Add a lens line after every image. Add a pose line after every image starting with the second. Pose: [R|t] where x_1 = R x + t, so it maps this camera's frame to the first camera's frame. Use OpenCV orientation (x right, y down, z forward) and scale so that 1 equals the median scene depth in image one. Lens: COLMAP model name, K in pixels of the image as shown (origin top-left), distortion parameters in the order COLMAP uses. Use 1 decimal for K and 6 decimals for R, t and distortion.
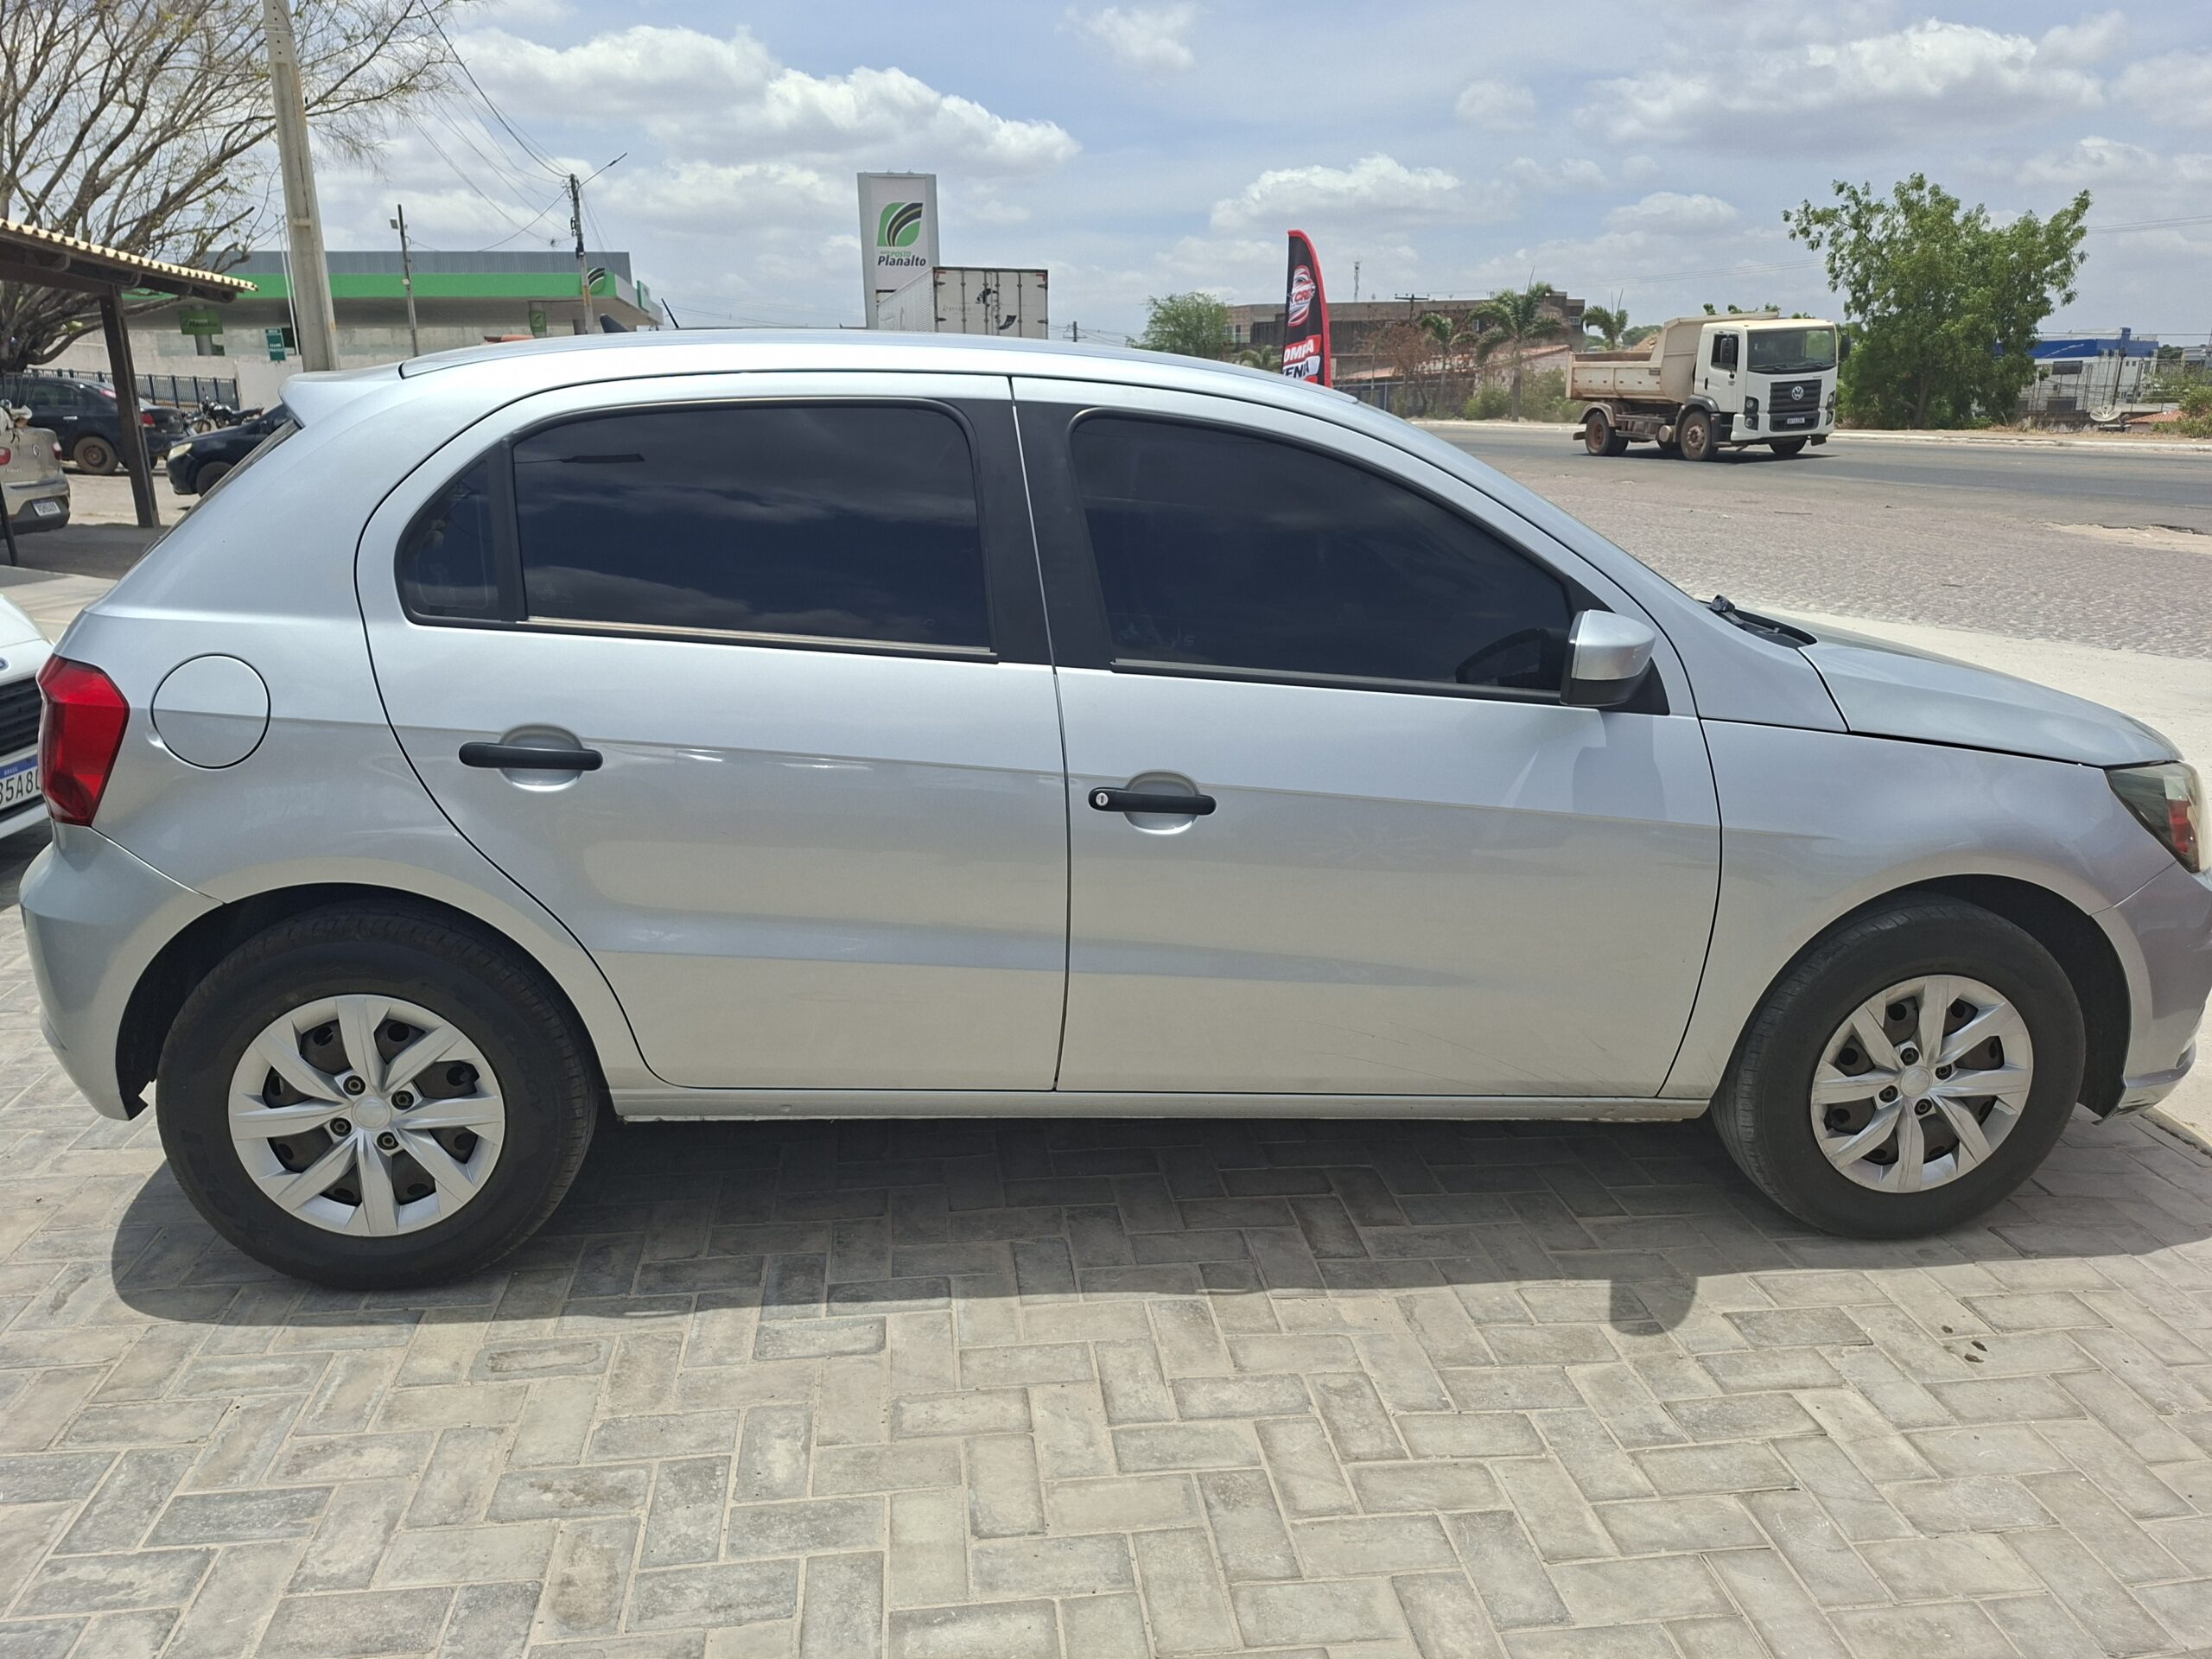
lens RADIAL K [[1542.9, 0, 1099.5], [0, 1542.9, 834.5], [0, 0, 1]] dist [0.051719, -0.047673]
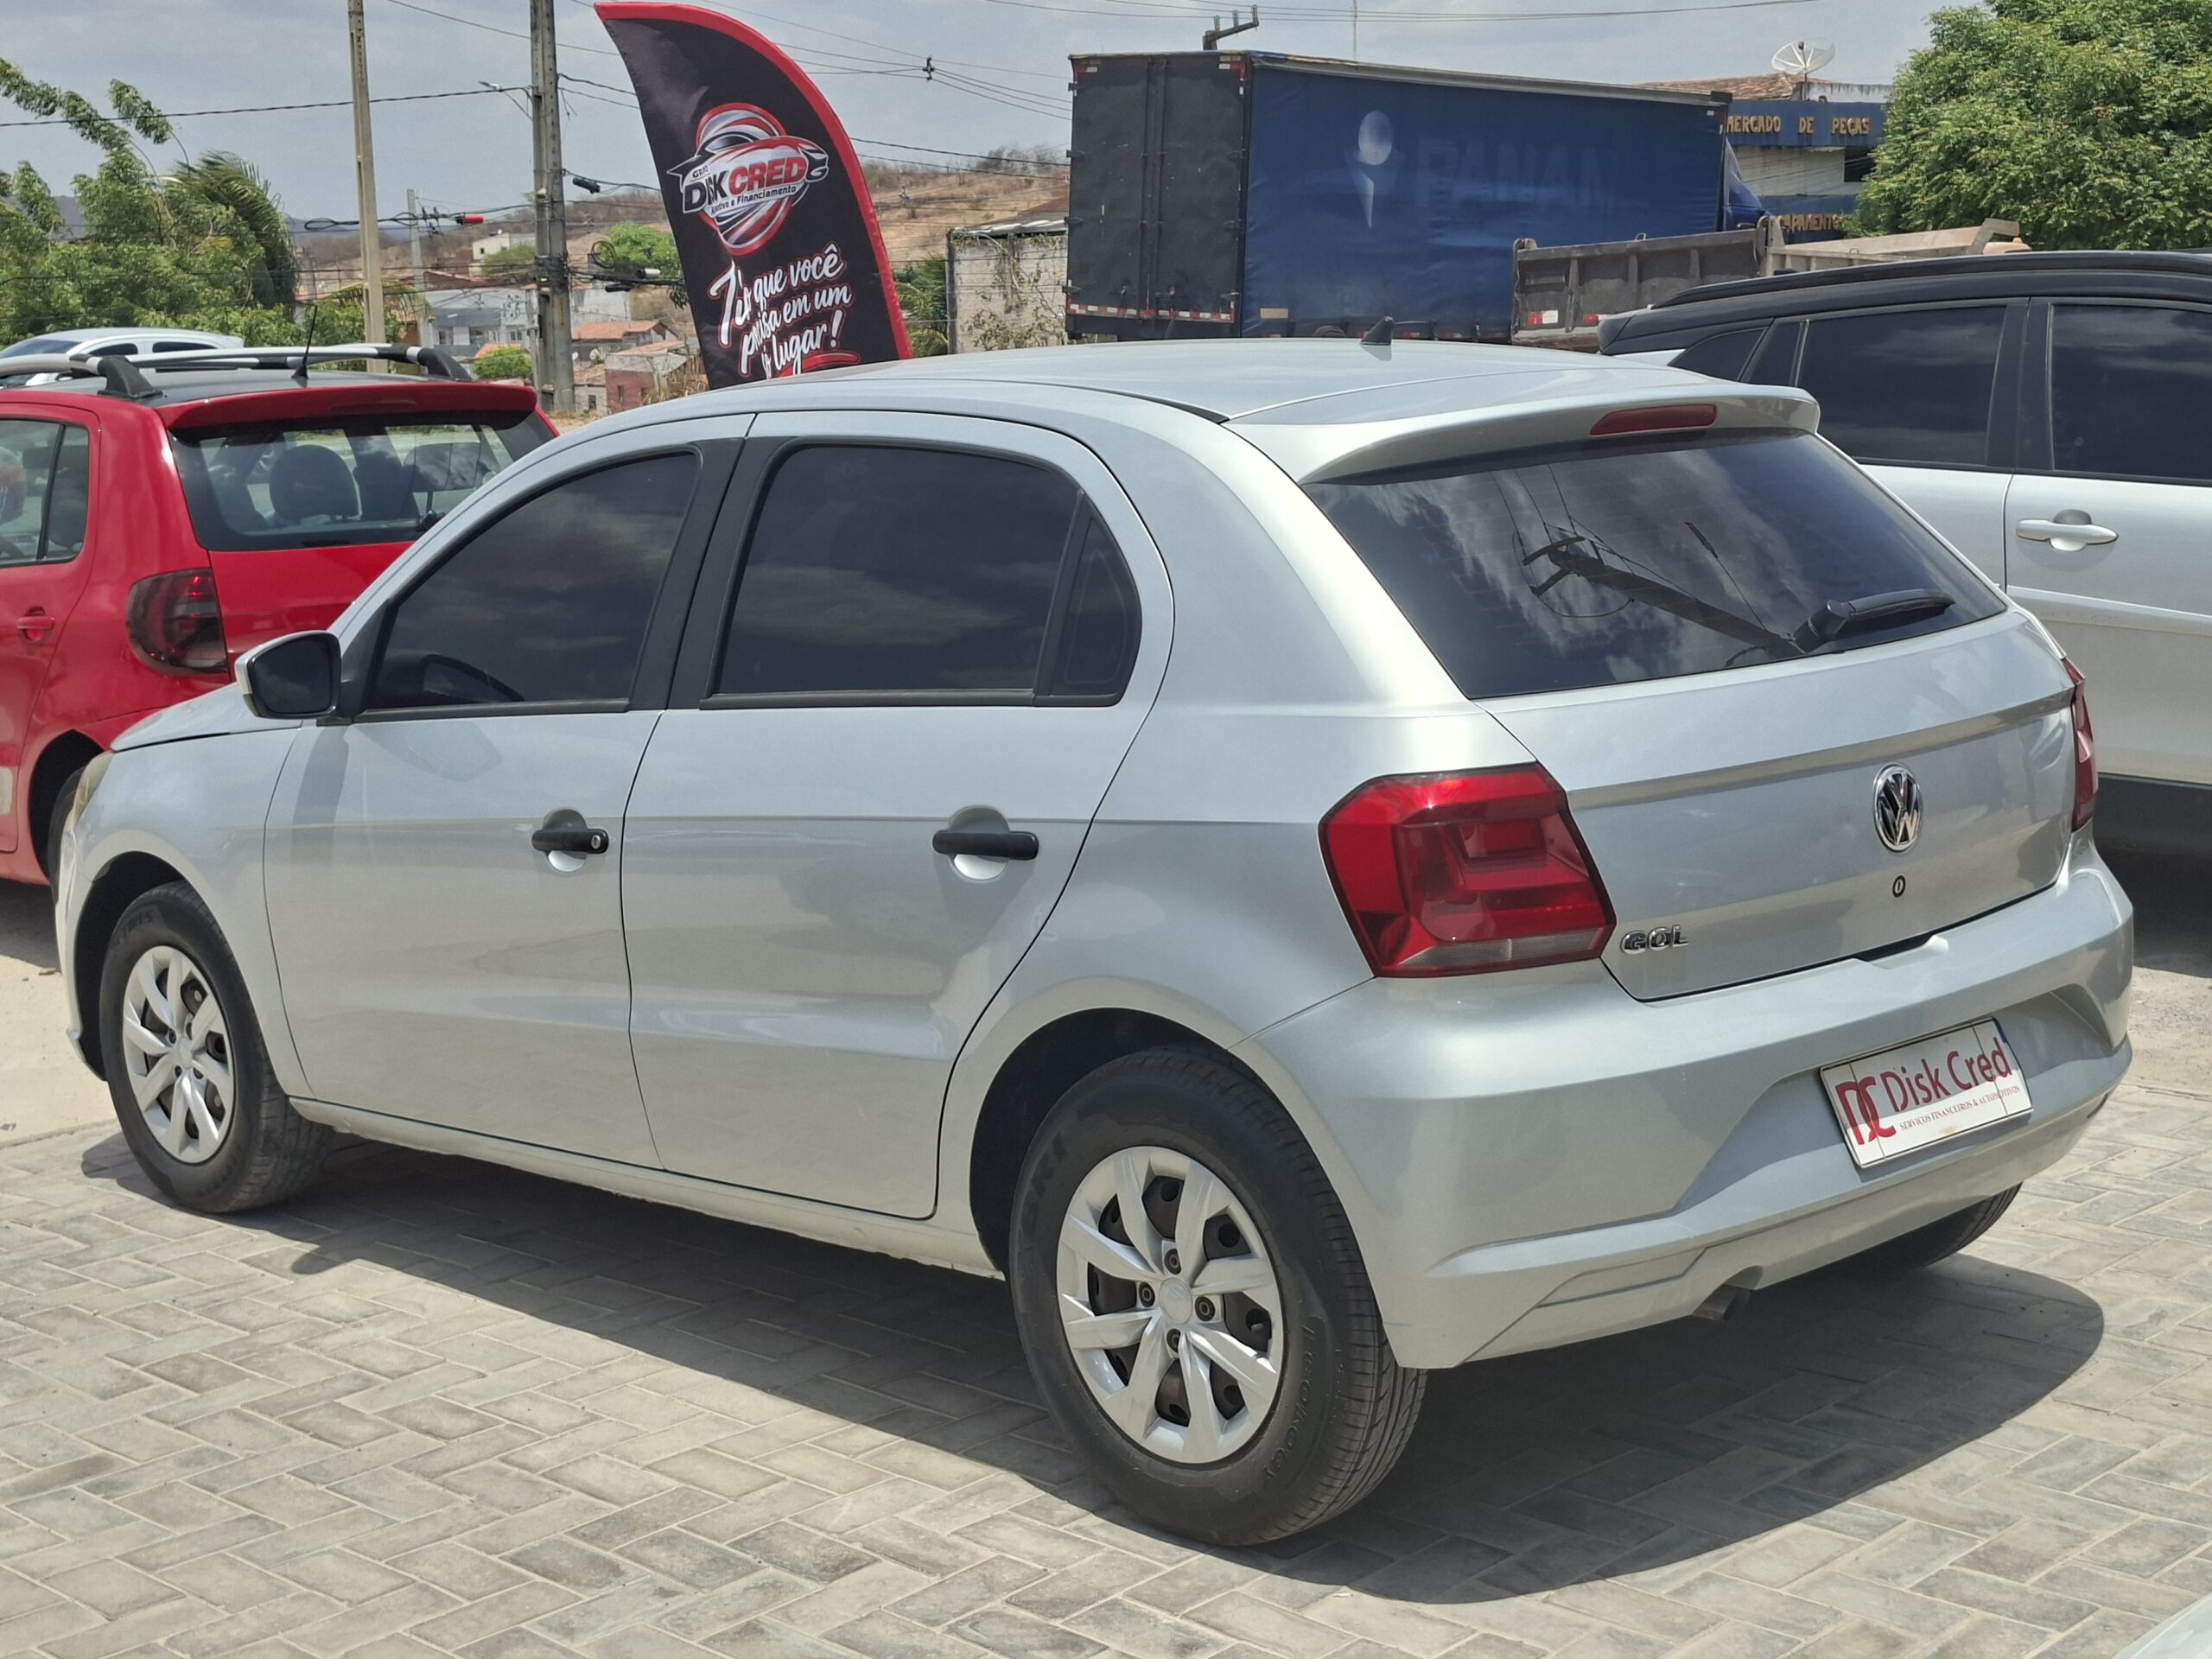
lens RADIAL K [[3067.5, 0, 1089.3], [0, 3067.5, 830.9], [0, 0, 1]] dist [0.091658, 0.000000]
pose [[-0.614874, -0.110142, 0.780896, -1.757651], [0.241029, 0.916571, 0.319064, -0.755385], [-0.750890, 0.384403, -0.537028, 2.456258]]
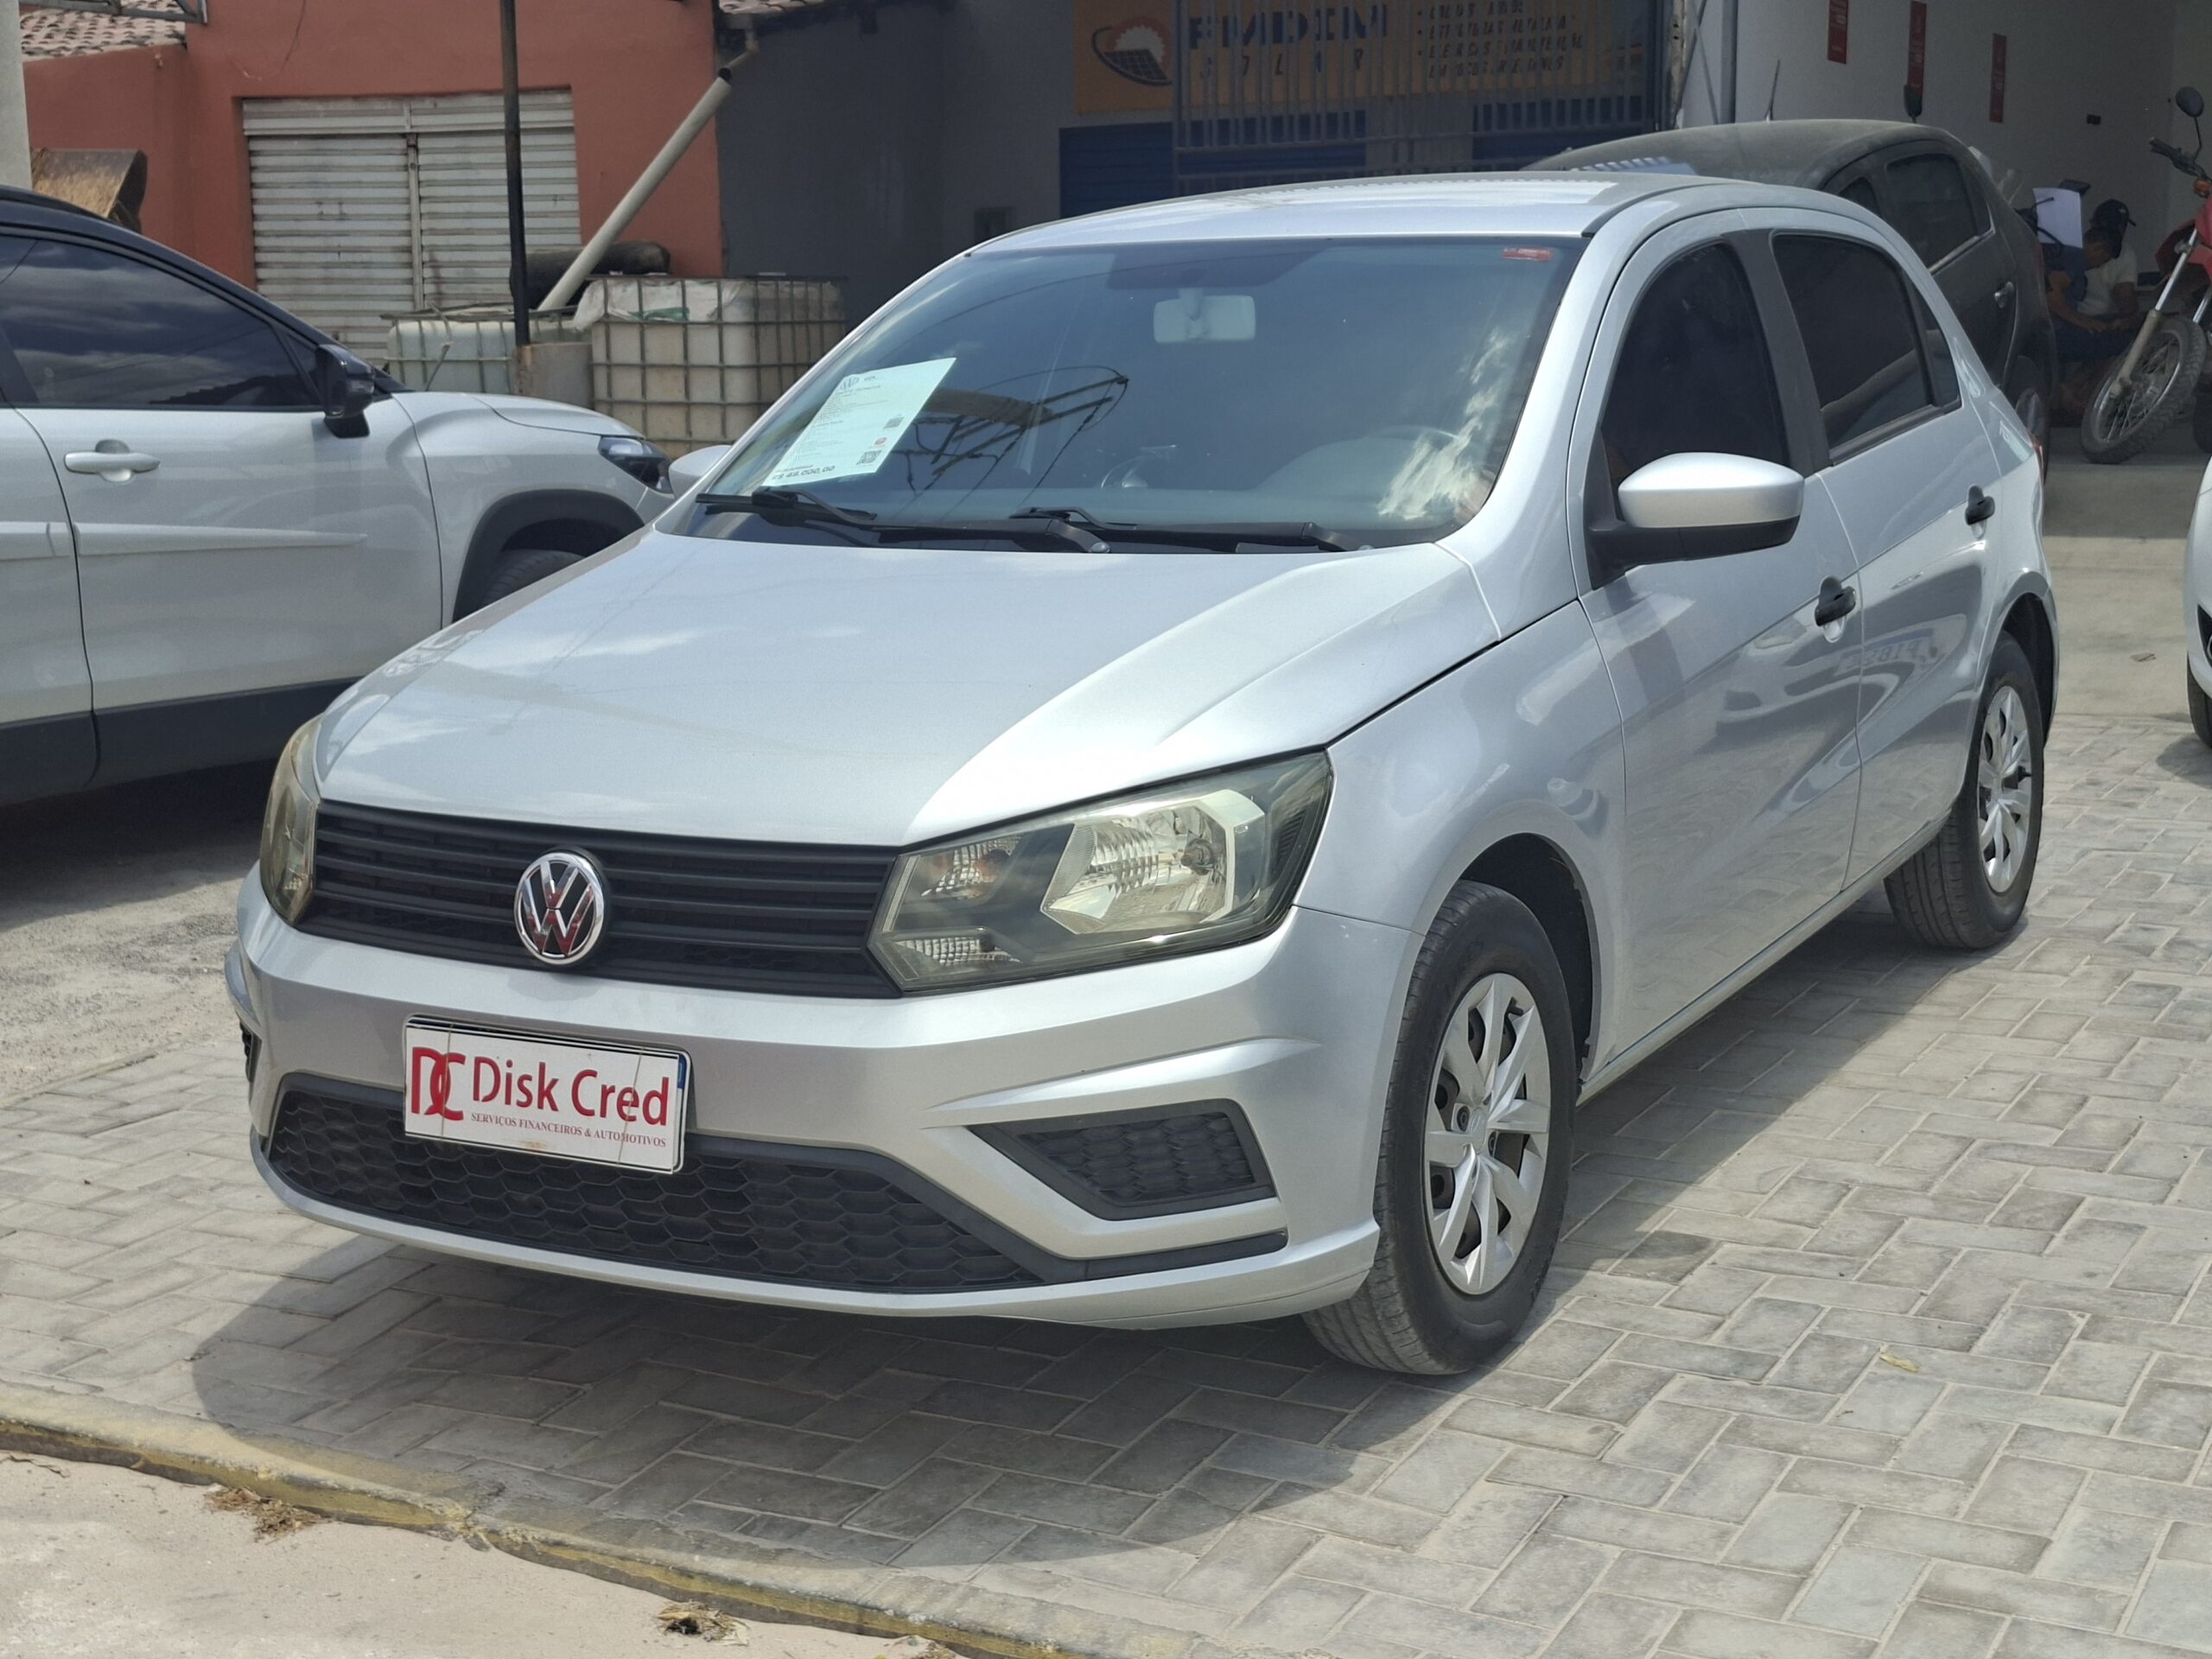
lens RADIAL K [[3051.1, 0, 1134.9], [0, 3051.1, 828.5], [0, 0, 1]] dist [0.100329, 0.000000]
pose [[-0.585391, 0.148775, -0.796984, 1.881469], [-0.197663, 0.927167, 0.318261, -0.629442], [0.786287, 0.343841, -0.513348, 2.393144]]
